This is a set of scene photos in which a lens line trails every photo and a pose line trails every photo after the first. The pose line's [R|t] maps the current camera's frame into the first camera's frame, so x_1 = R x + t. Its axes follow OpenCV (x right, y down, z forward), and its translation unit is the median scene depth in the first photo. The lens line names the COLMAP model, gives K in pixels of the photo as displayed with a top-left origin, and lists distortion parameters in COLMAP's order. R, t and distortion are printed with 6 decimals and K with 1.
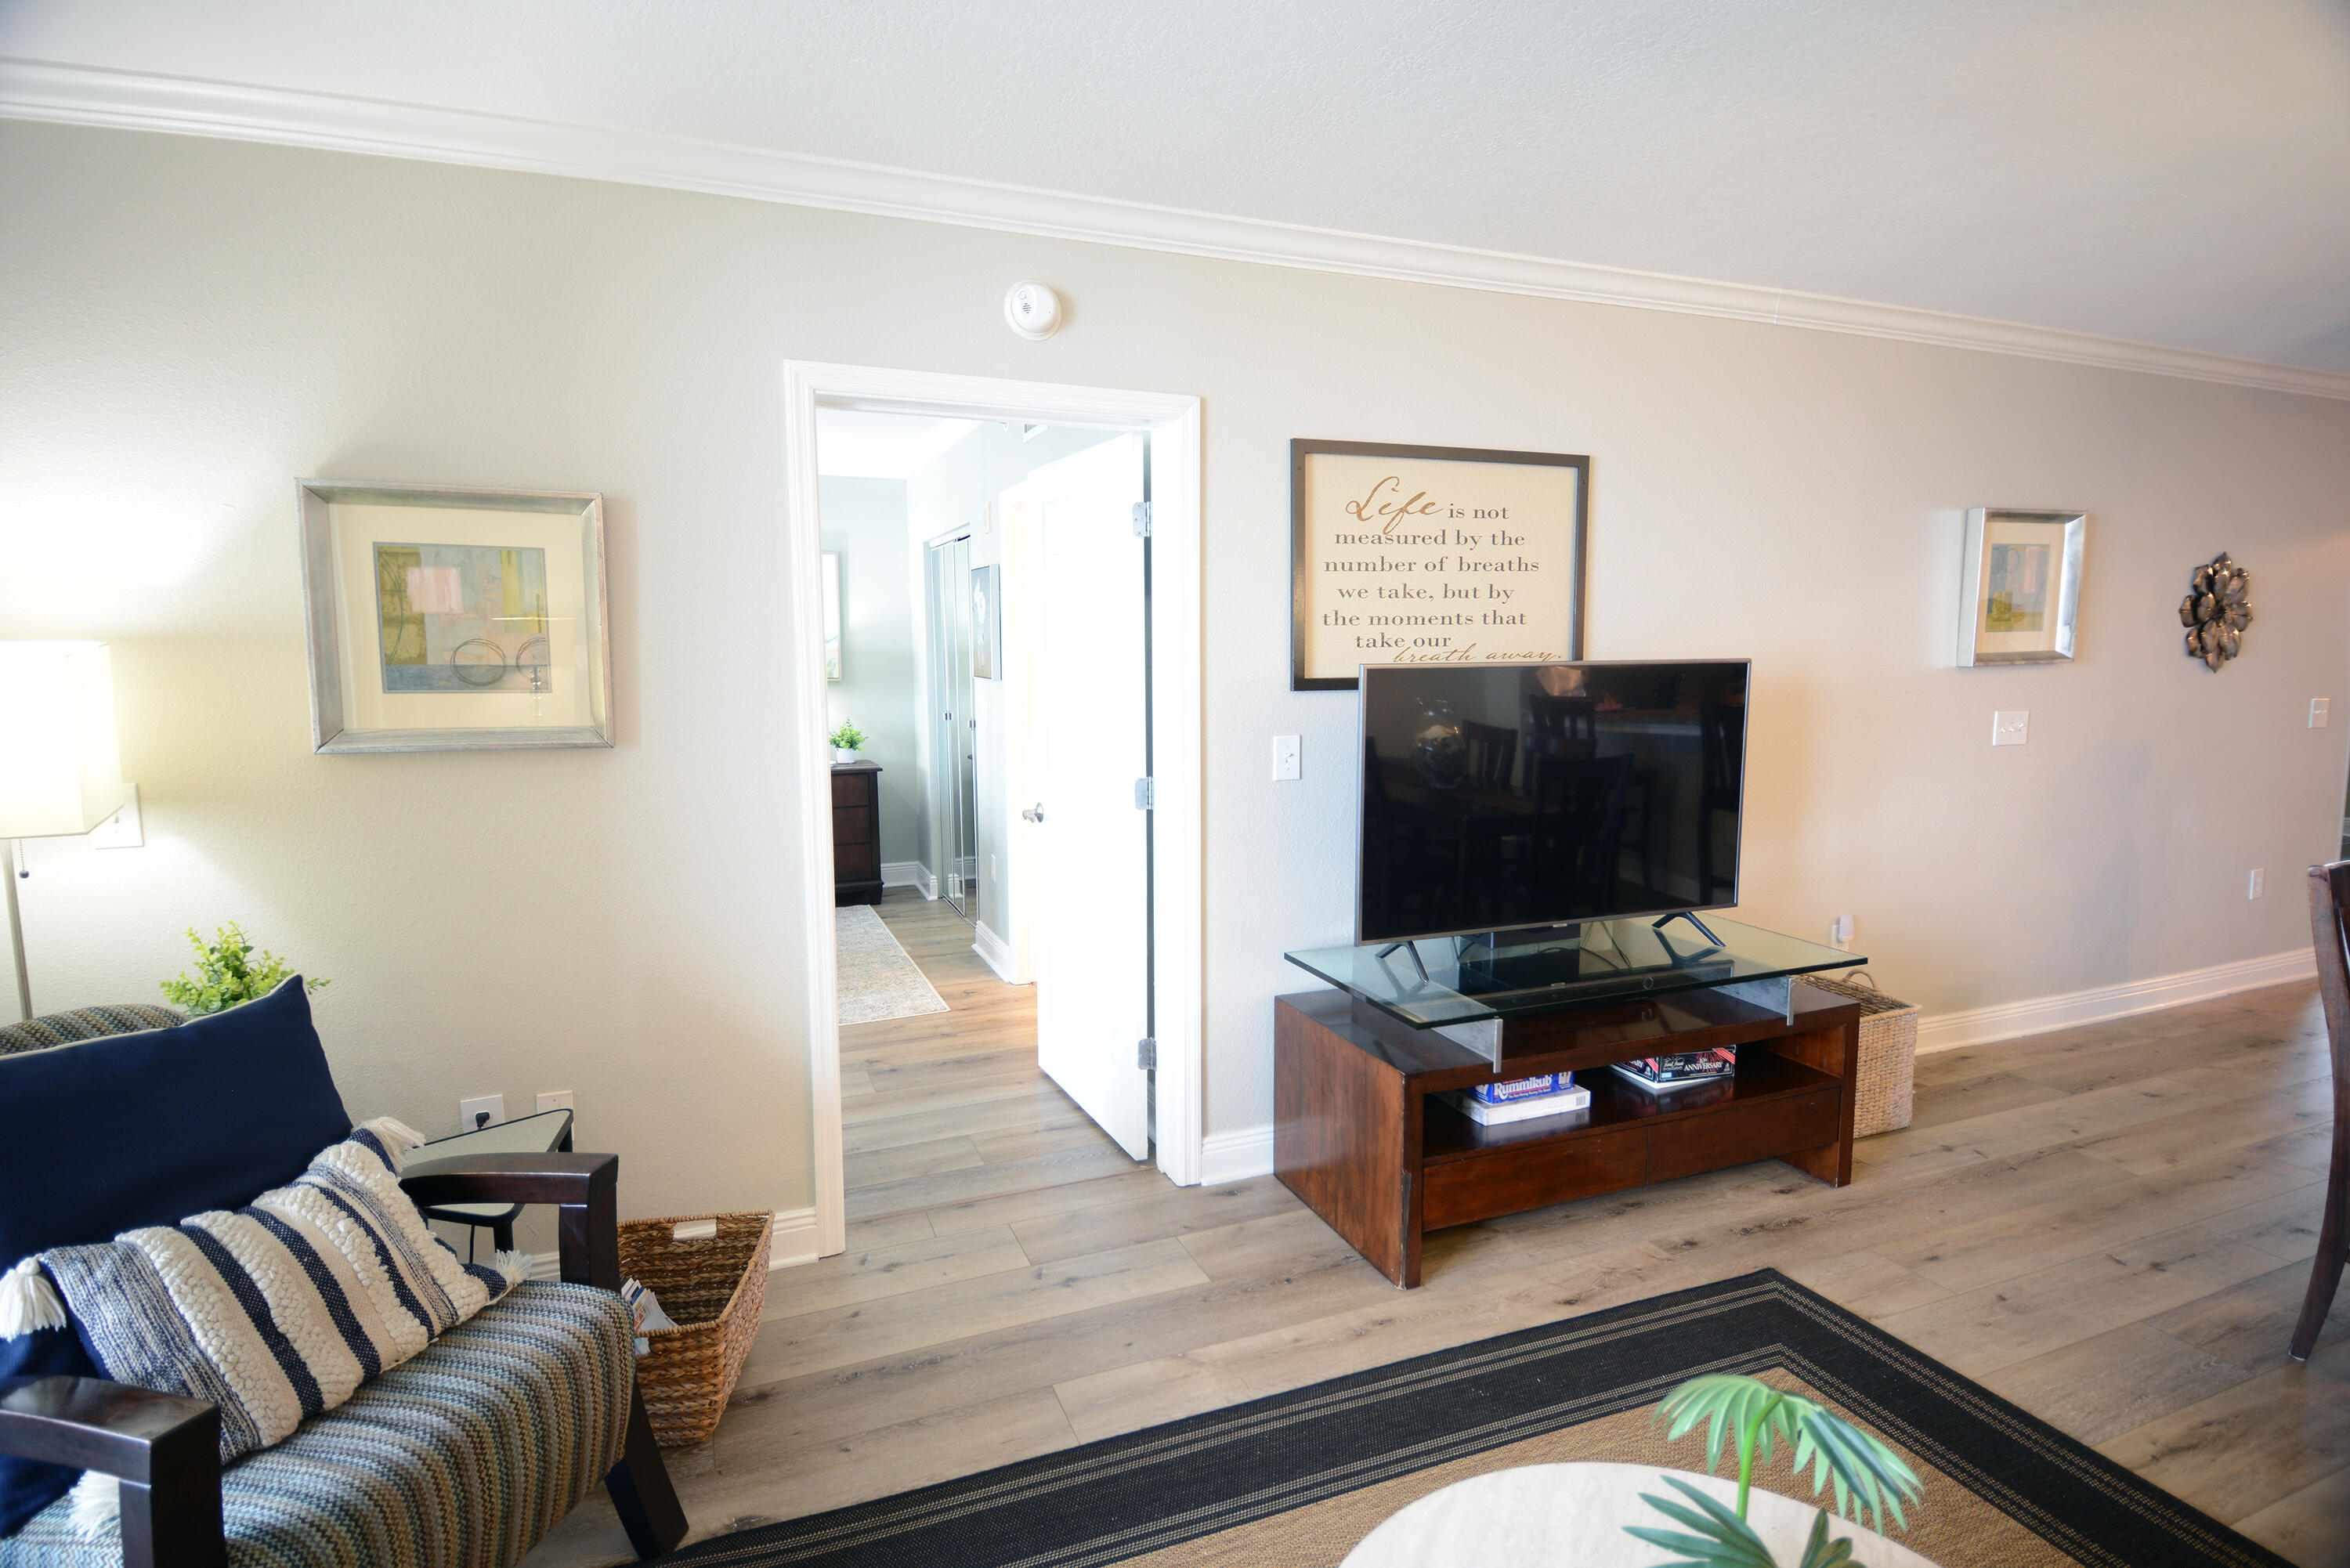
lens RADIAL K [[1199.0, 0, 1179.0], [0, 1199.0, 773.1], [0, 0, 1]] dist [0.053141, -0.049519]
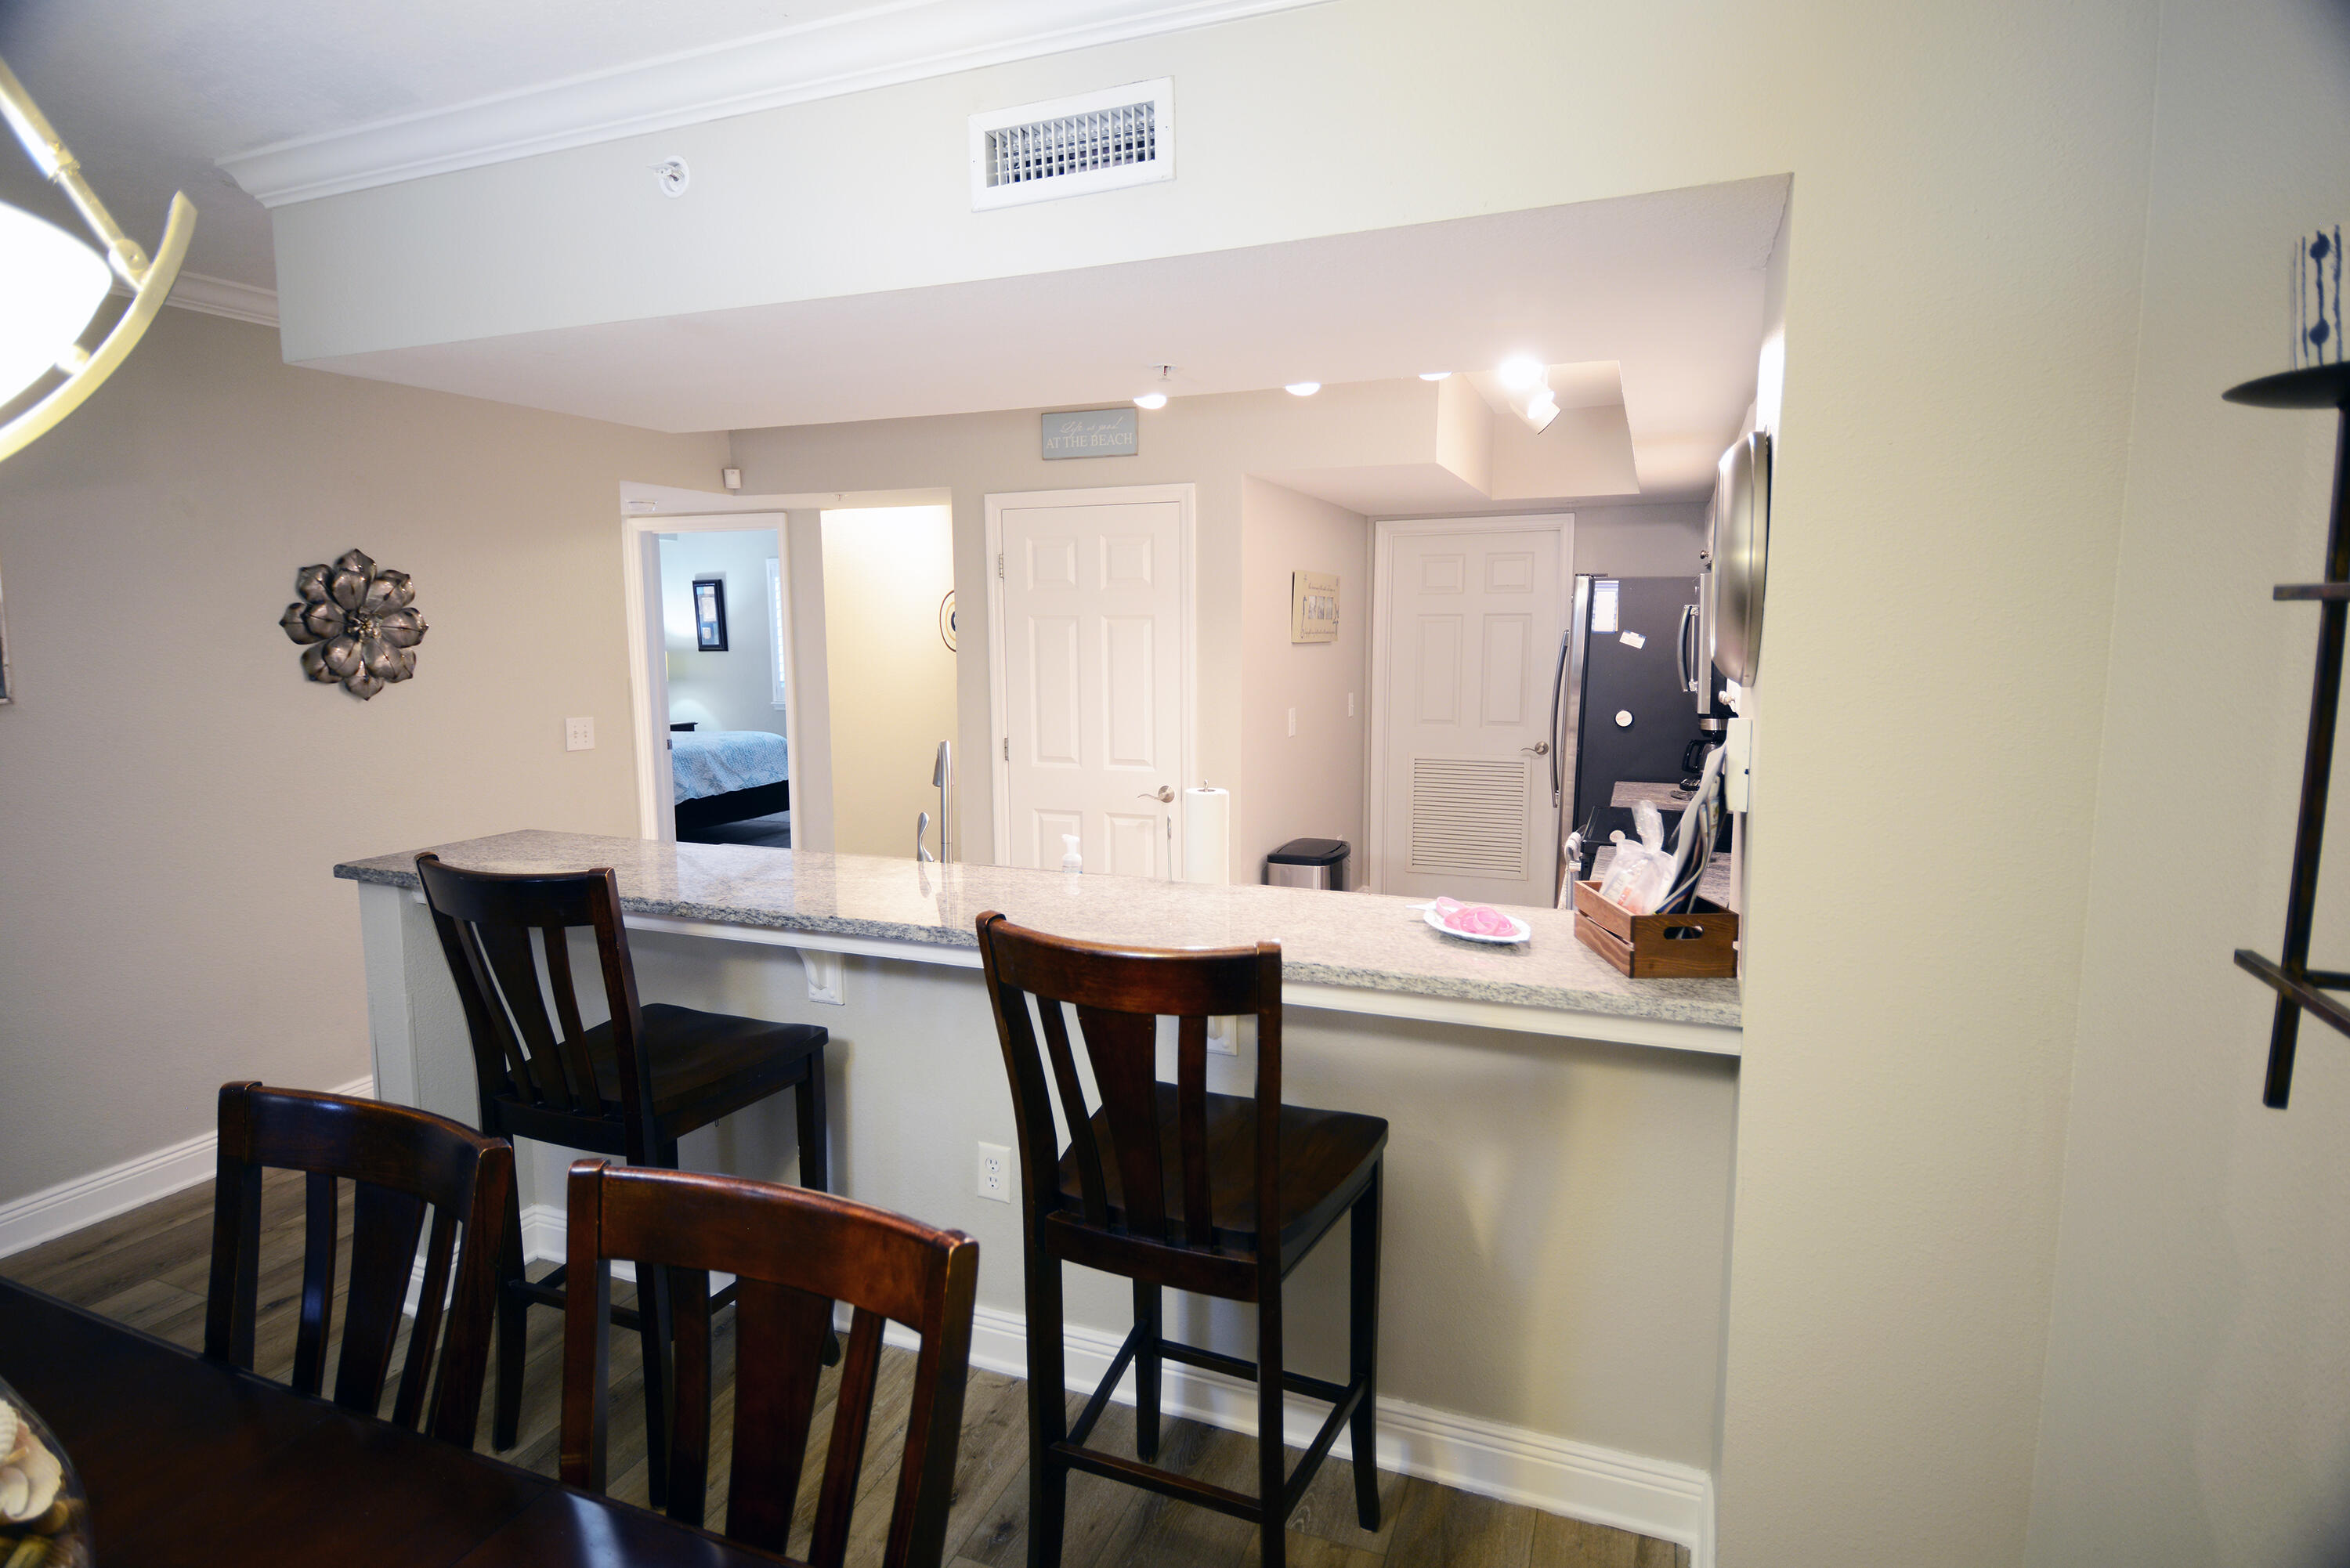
lens RADIAL K [[1199.0, 0, 1179.0], [0, 1199.0, 773.1], [0, 0, 1]] dist [0.053141, -0.049519]
pose [[0.687494, -0.088658, 0.720758, 0.910388], [0.079798, 0.995732, 0.046367, -0.040799], [-0.721793, 0.025638, 0.691634, 0.071443]]
